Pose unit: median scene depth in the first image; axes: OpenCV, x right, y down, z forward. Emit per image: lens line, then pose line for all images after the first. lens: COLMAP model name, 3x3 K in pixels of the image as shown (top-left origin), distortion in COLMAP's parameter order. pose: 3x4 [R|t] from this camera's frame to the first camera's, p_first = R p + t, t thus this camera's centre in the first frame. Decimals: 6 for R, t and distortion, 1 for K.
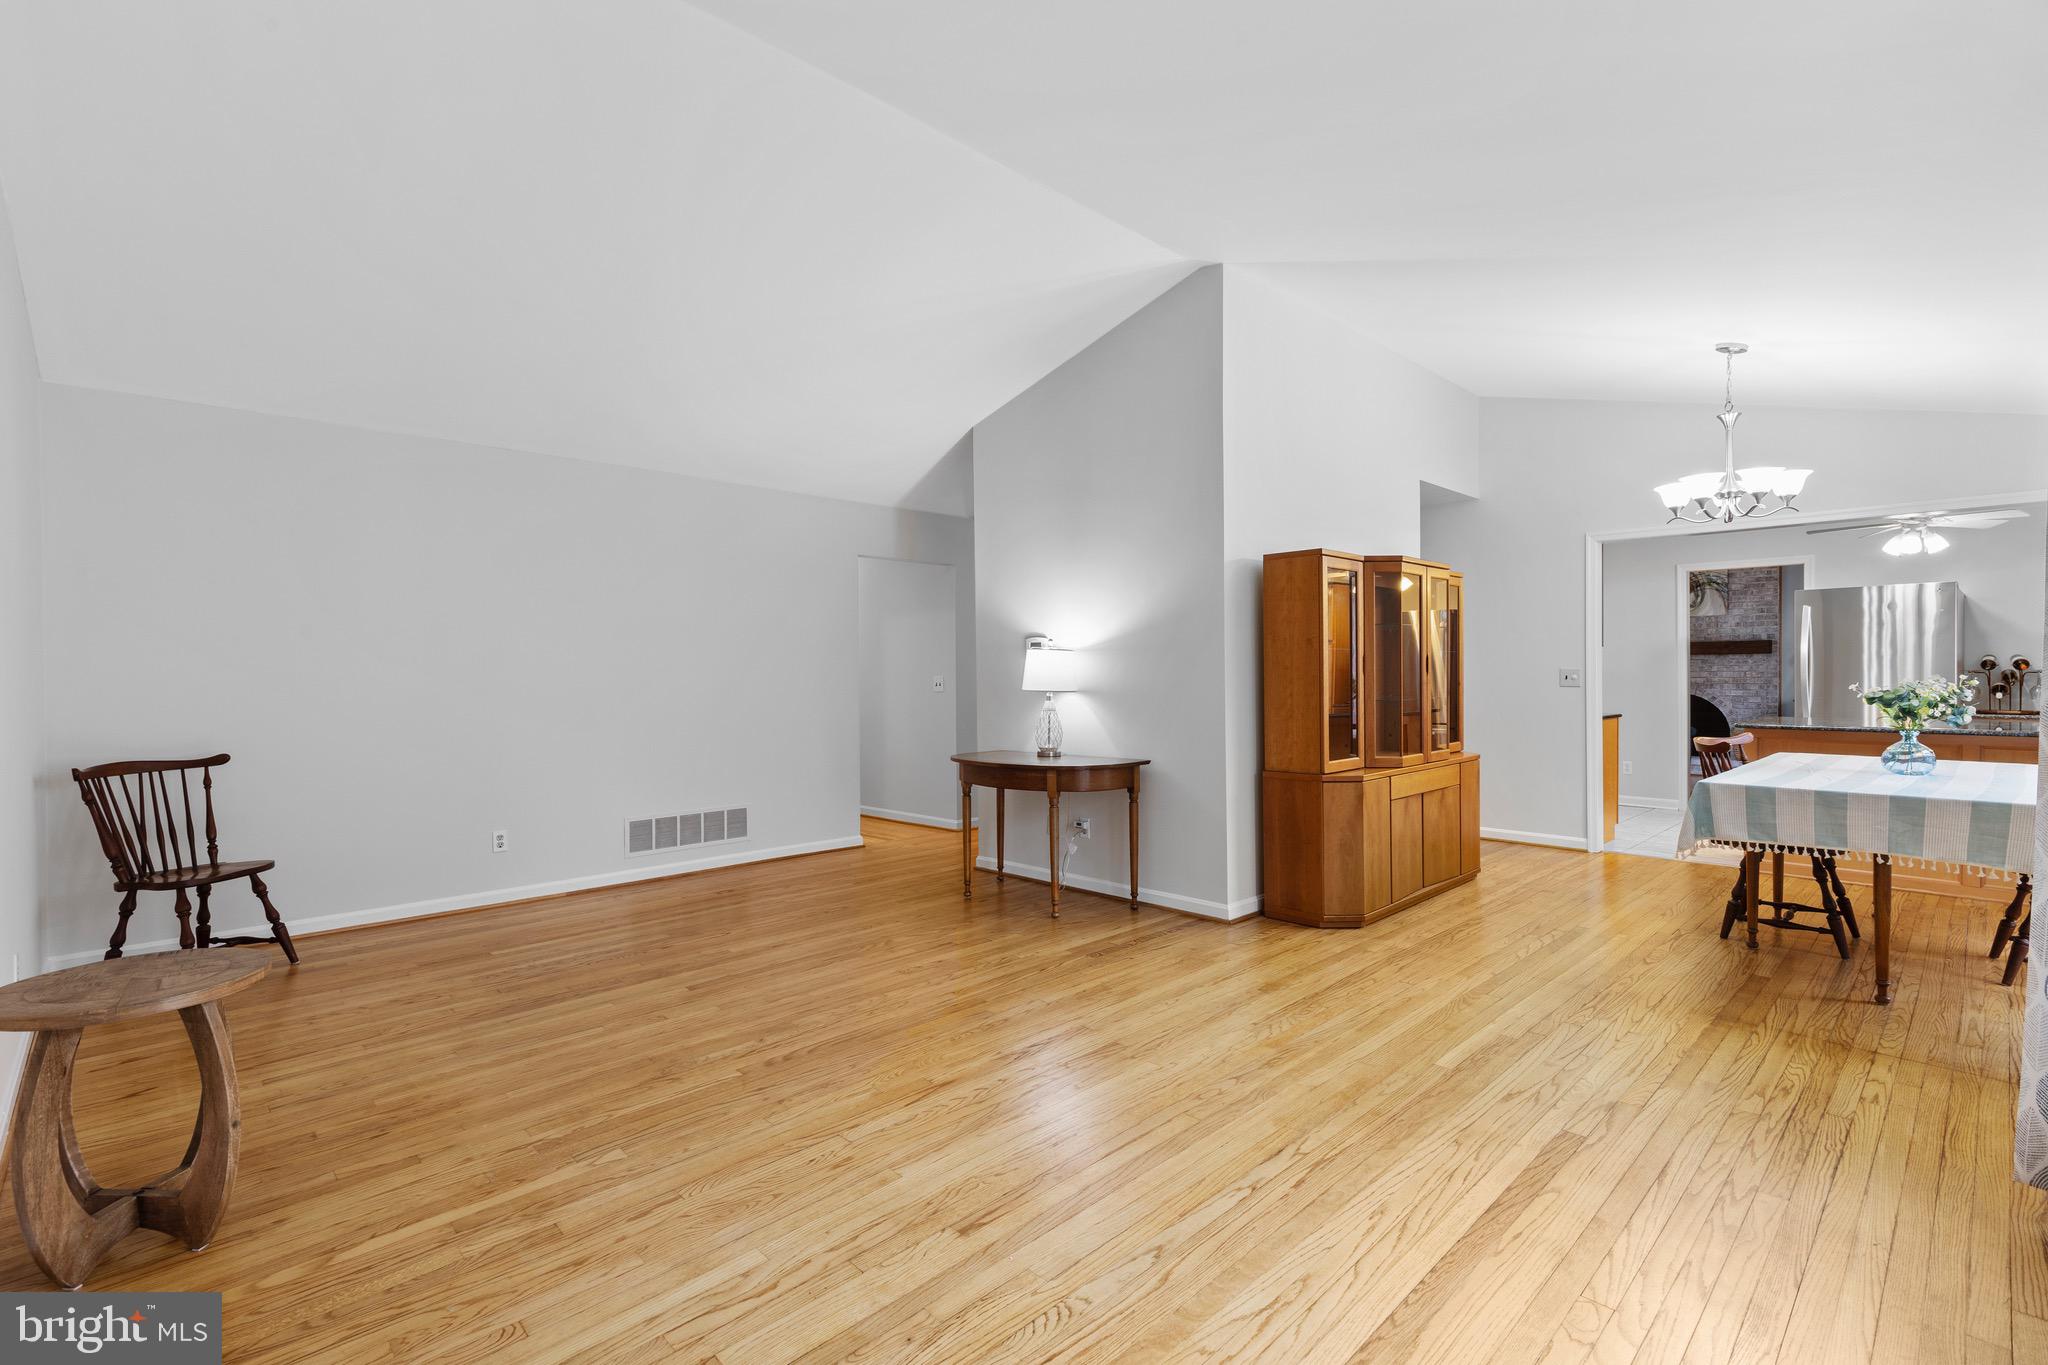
lens RADIAL K [[937.8, 0, 1029.8], [0, 937.8, 682.5], [0, 0, 1]] dist [0.009253, -0.001280]
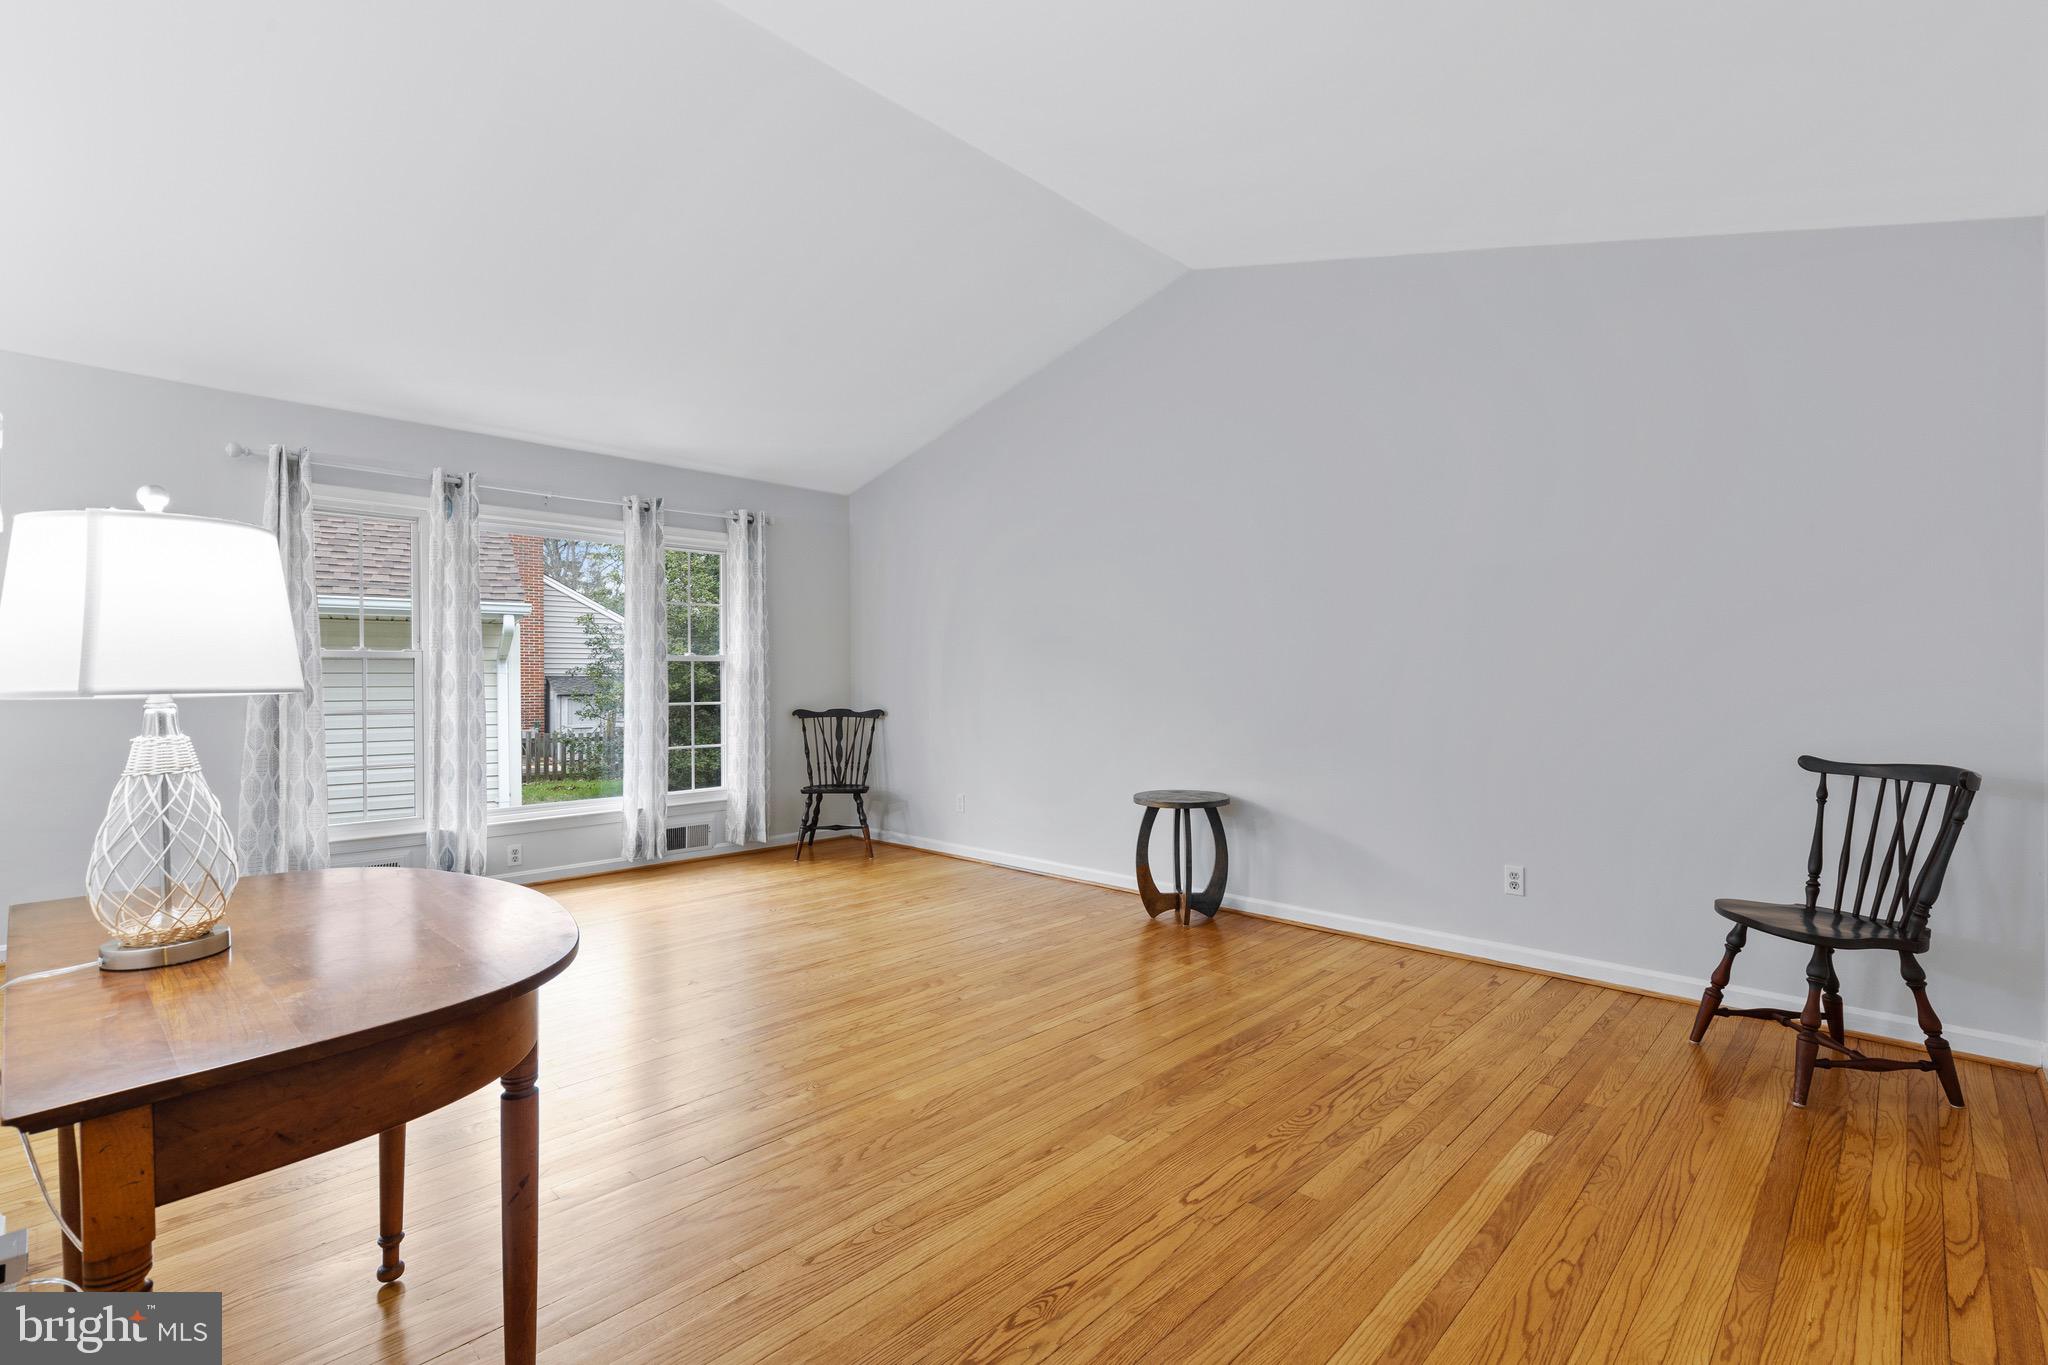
lens RADIAL K [[937.8, 0, 1021.1], [0, 937.8, 678.1], [0, 0, 1]] dist [0.009253, -0.001280]
pose [[-0.999145, 0.010077, -0.040108, -0.214174], [0.009362, 0.999795, 0.017963, 0.000928], [0.040281, 0.017572, -0.999034, 1.383583]]
